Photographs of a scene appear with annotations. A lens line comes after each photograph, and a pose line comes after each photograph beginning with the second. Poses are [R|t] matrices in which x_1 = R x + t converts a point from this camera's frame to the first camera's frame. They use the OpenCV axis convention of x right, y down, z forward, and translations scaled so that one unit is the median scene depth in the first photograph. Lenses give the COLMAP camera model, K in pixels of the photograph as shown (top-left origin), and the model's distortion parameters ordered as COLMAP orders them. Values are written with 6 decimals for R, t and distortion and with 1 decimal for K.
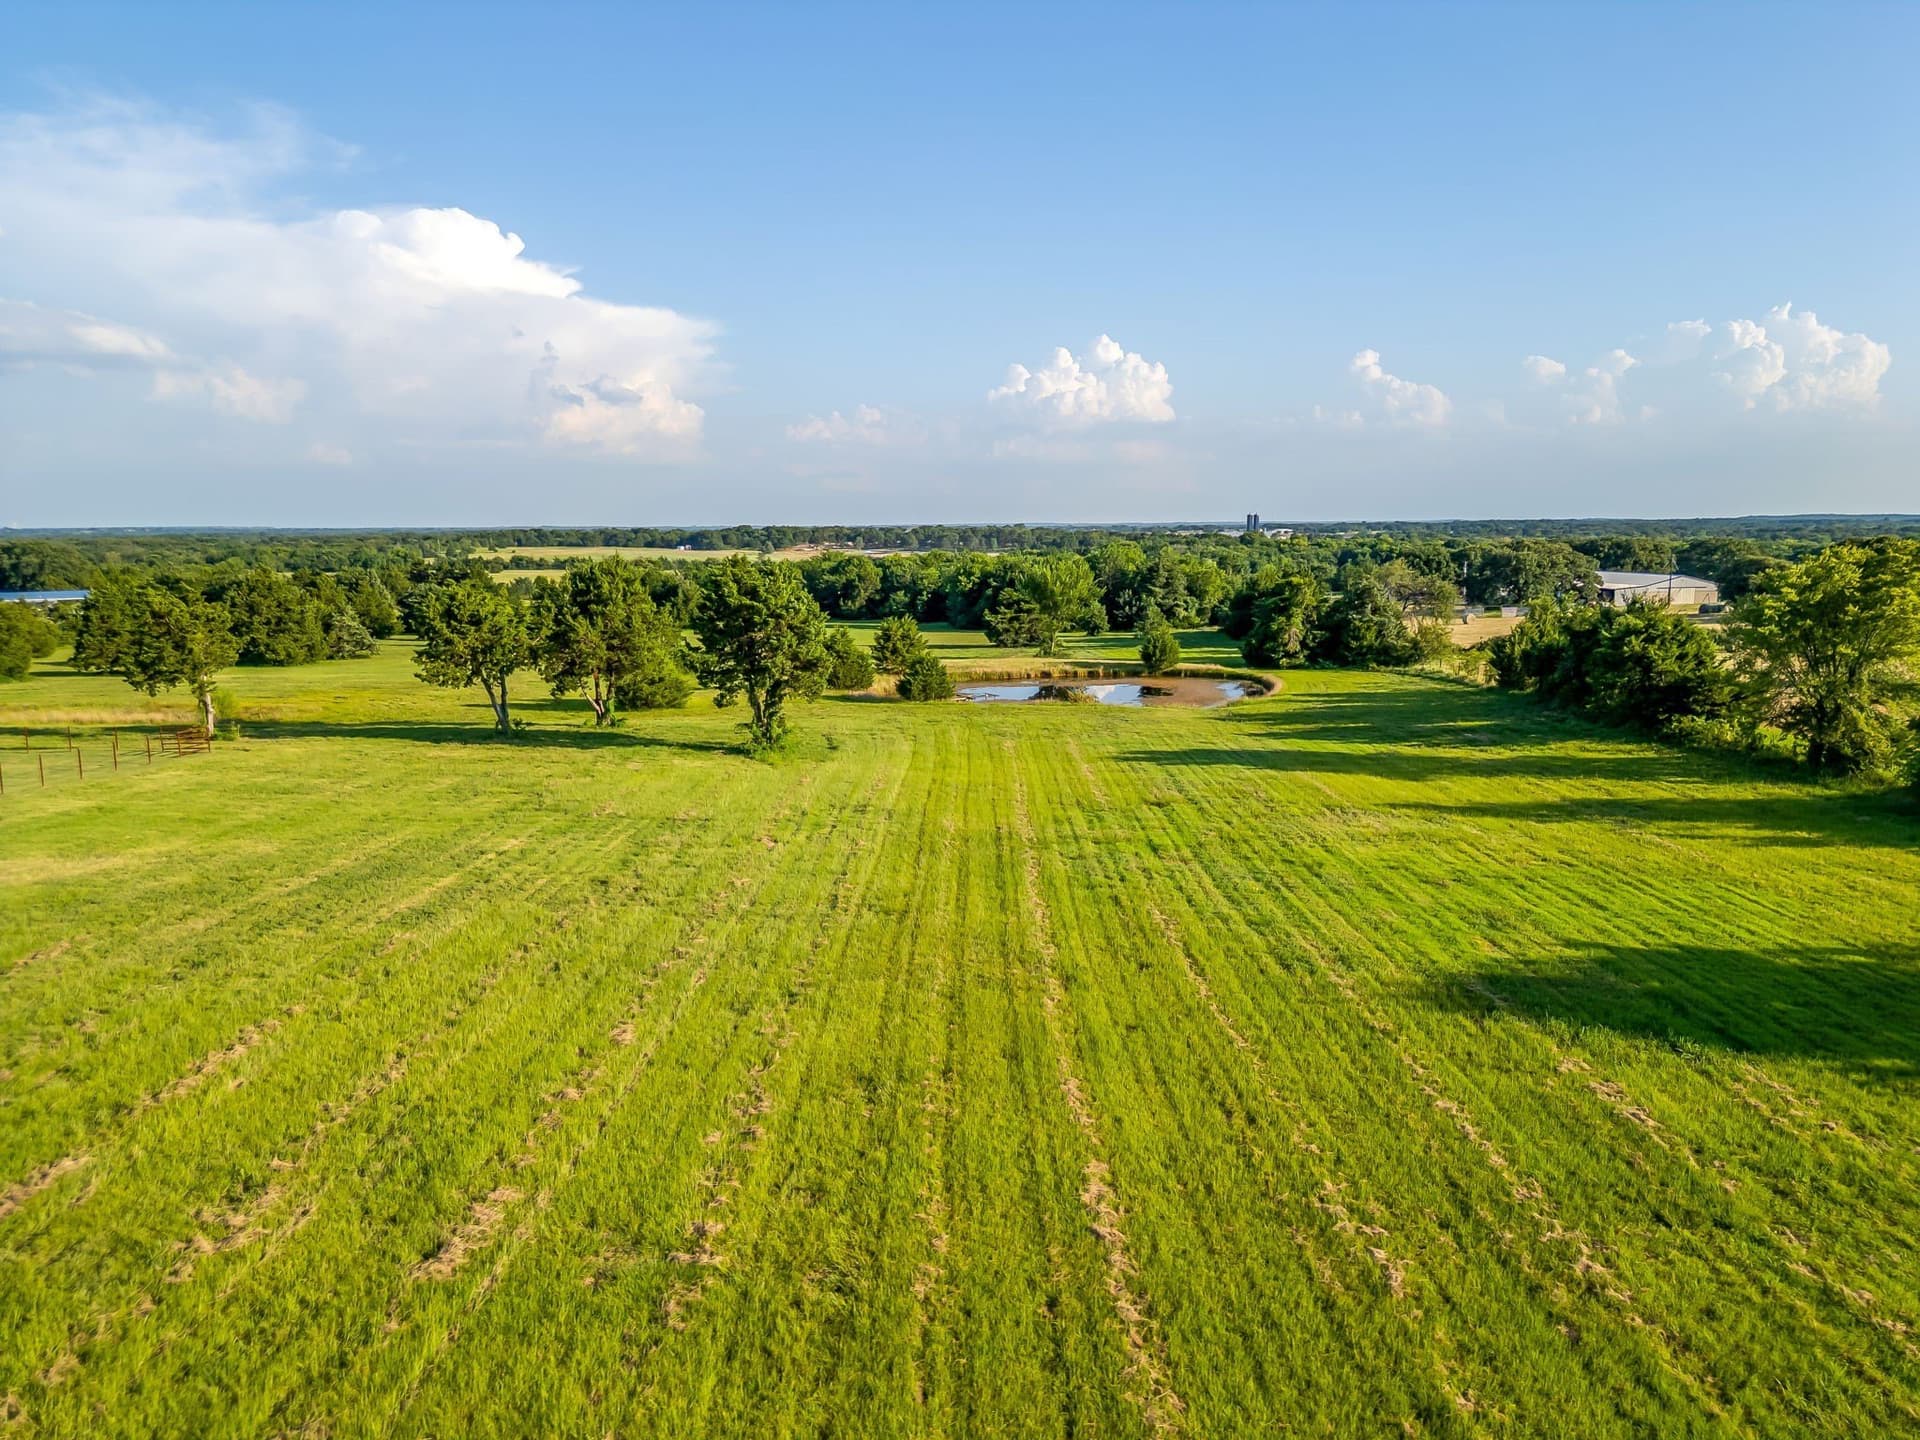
lens RADIAL K [[1194.4, 0, 960.0], [0, 1194.4, 720.0], [0, 0, 1]] dist [0.001844, -0.047085]
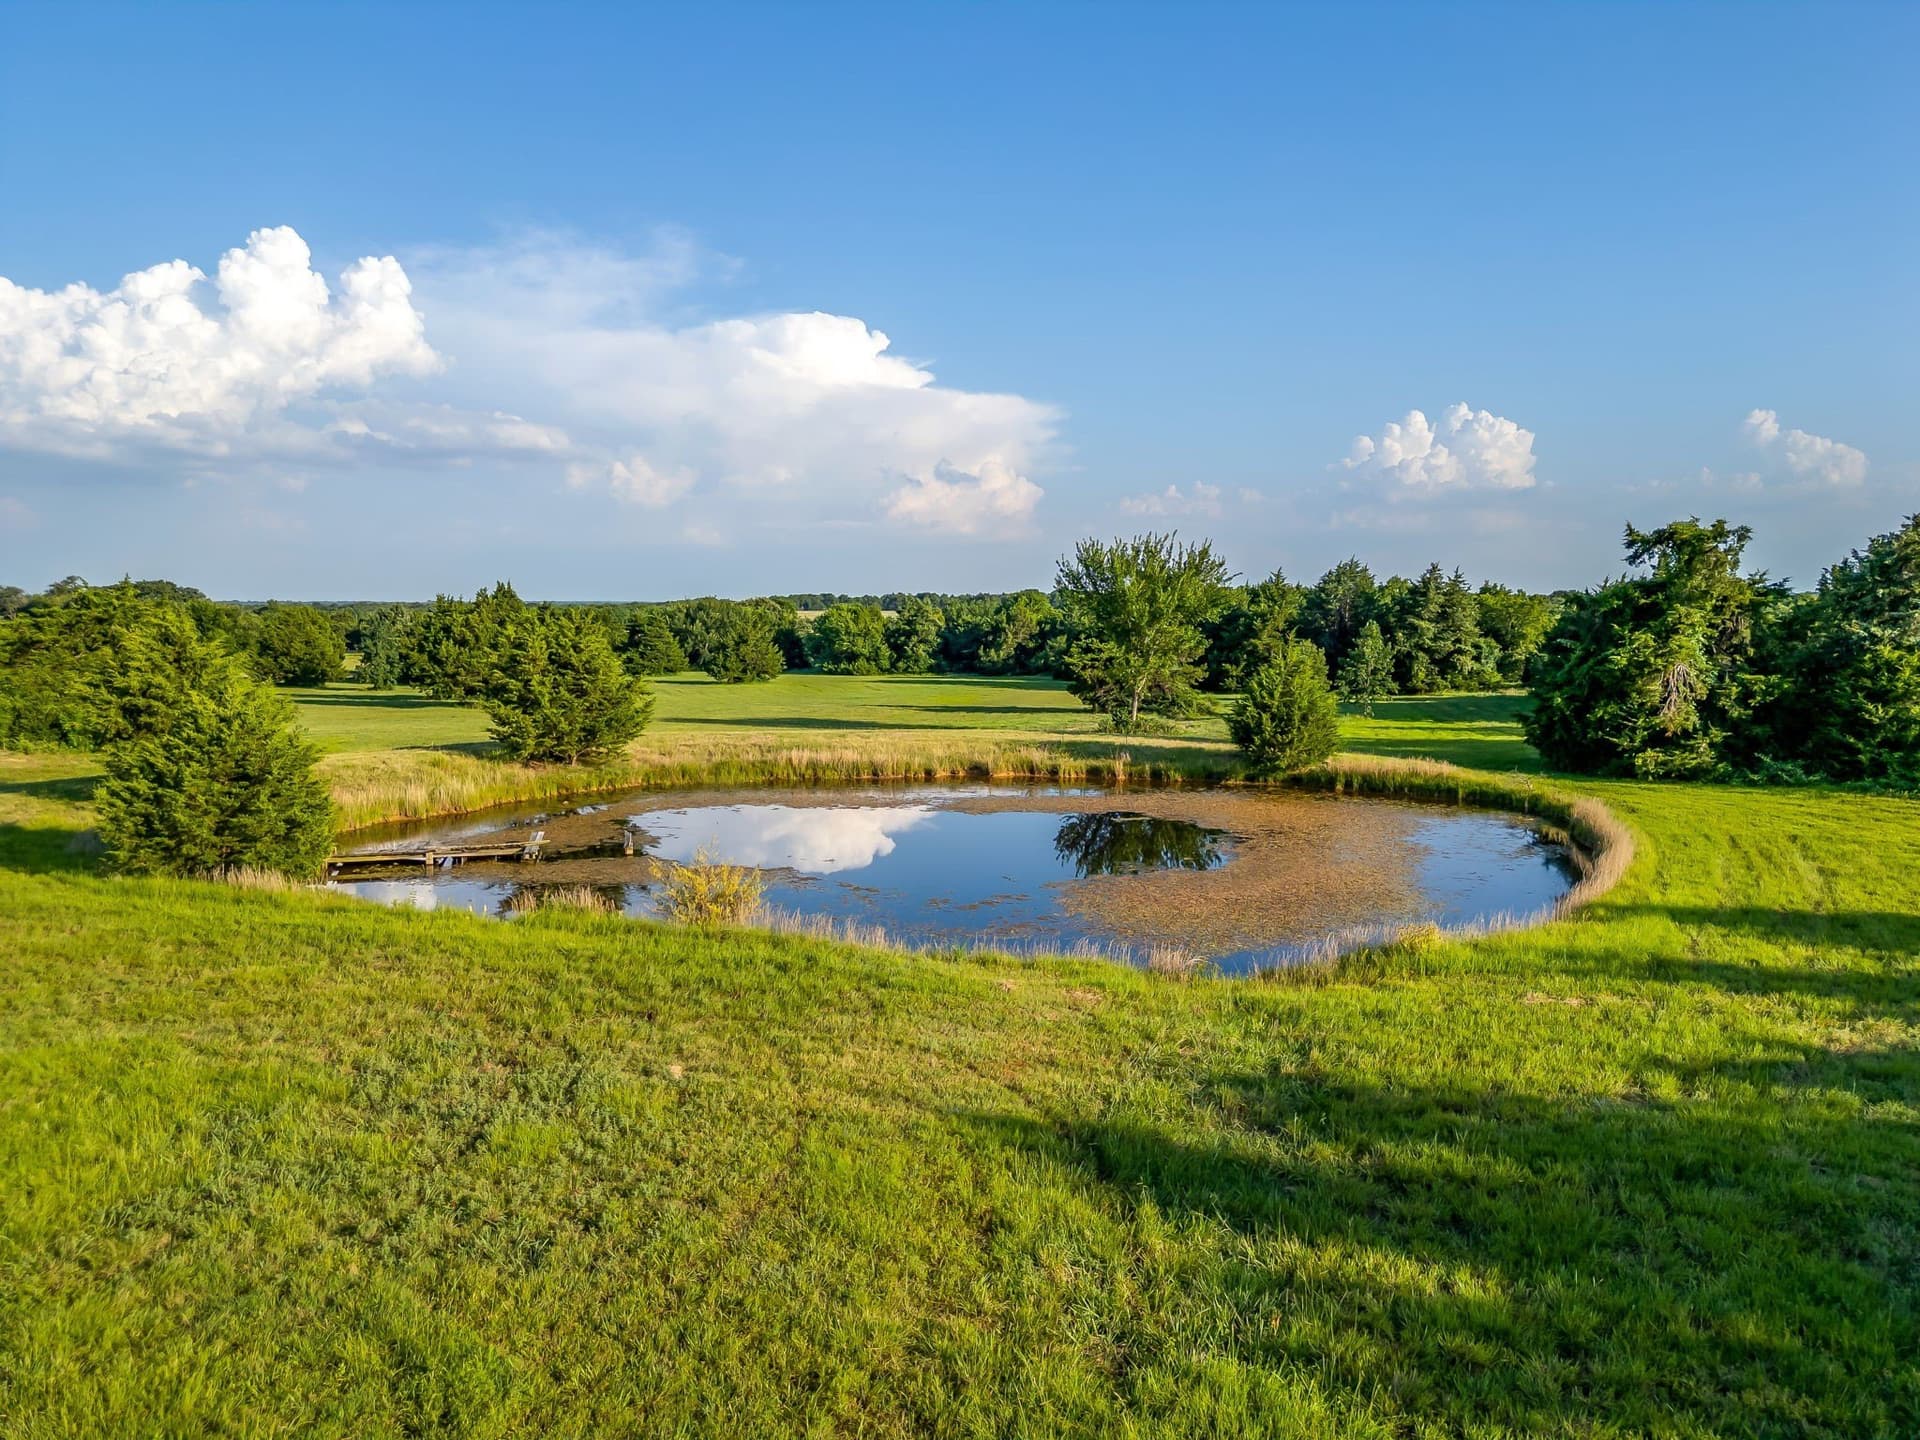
lens RADIAL K [[1194.4, 0, 960.0], [0, 1194.4, 720.0], [0, 0, 1]] dist [0.001844, -0.047085]
pose [[0.963052, 0.023427, -0.268294, 0.168547], [-0.039593, 0.997701, -0.055004, -0.032817], [0.266388, 0.063594, 0.961766, 0.604538]]
